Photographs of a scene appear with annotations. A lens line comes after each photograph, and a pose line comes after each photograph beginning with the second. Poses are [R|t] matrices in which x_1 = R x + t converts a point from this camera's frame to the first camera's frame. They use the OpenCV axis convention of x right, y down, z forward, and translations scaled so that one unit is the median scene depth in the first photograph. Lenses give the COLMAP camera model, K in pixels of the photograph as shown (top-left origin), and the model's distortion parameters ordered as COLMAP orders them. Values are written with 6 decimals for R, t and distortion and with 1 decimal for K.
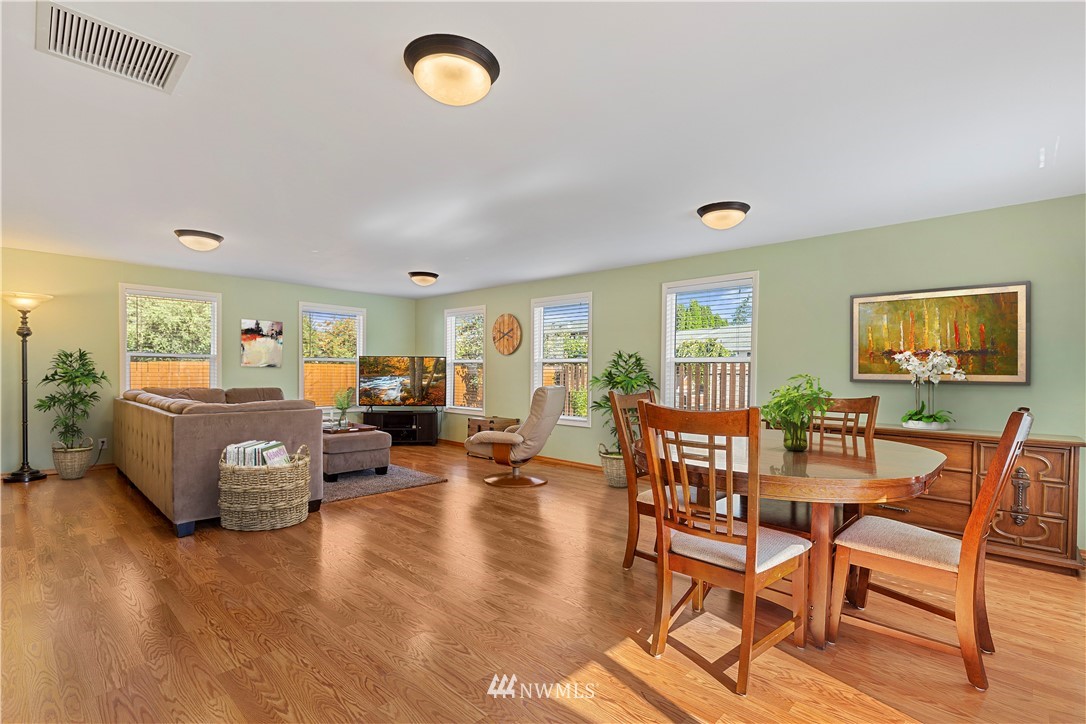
lens RADIAL K [[499.5, 0, 547.6], [0, 499.5, 368.0], [0, 0, 1]] dist [0.000097, -0.000235]
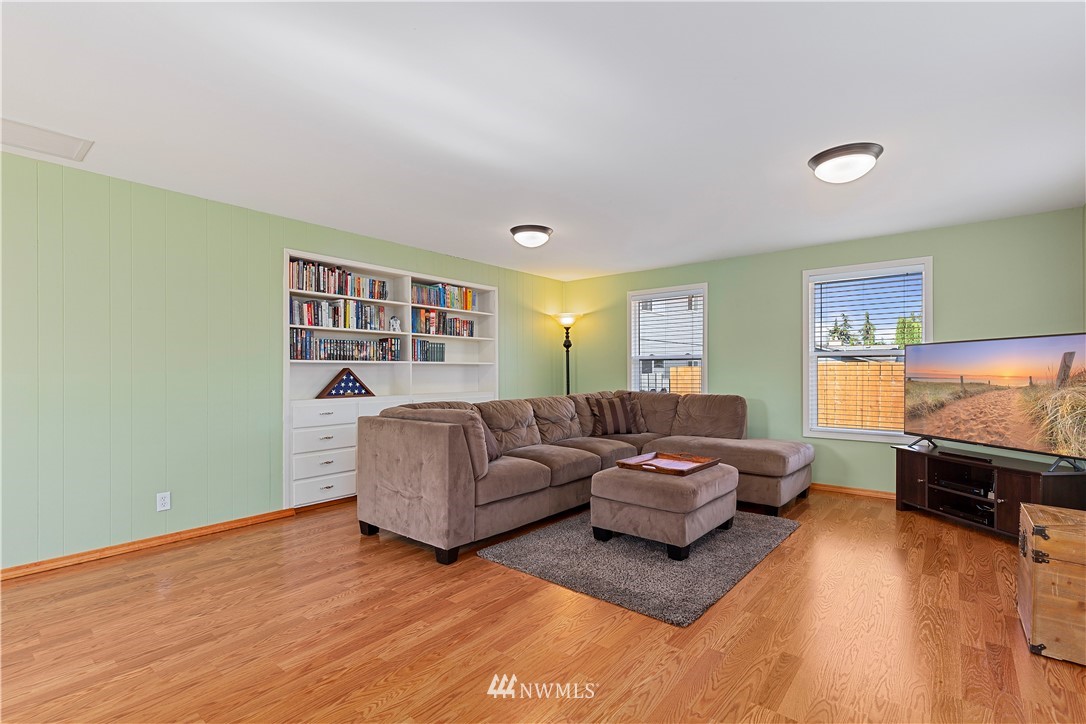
lens RADIAL K [[499.5, 0, 547.6], [0, 499.5, 368.0], [0, 0, 1]] dist [0.000097, -0.000235]
pose [[0.098784, -0.019538, -0.994917, 0.212461], [0.006039, 0.999801, -0.019034, 0.012565], [0.995091, -0.004128, 0.098882, 0.823560]]
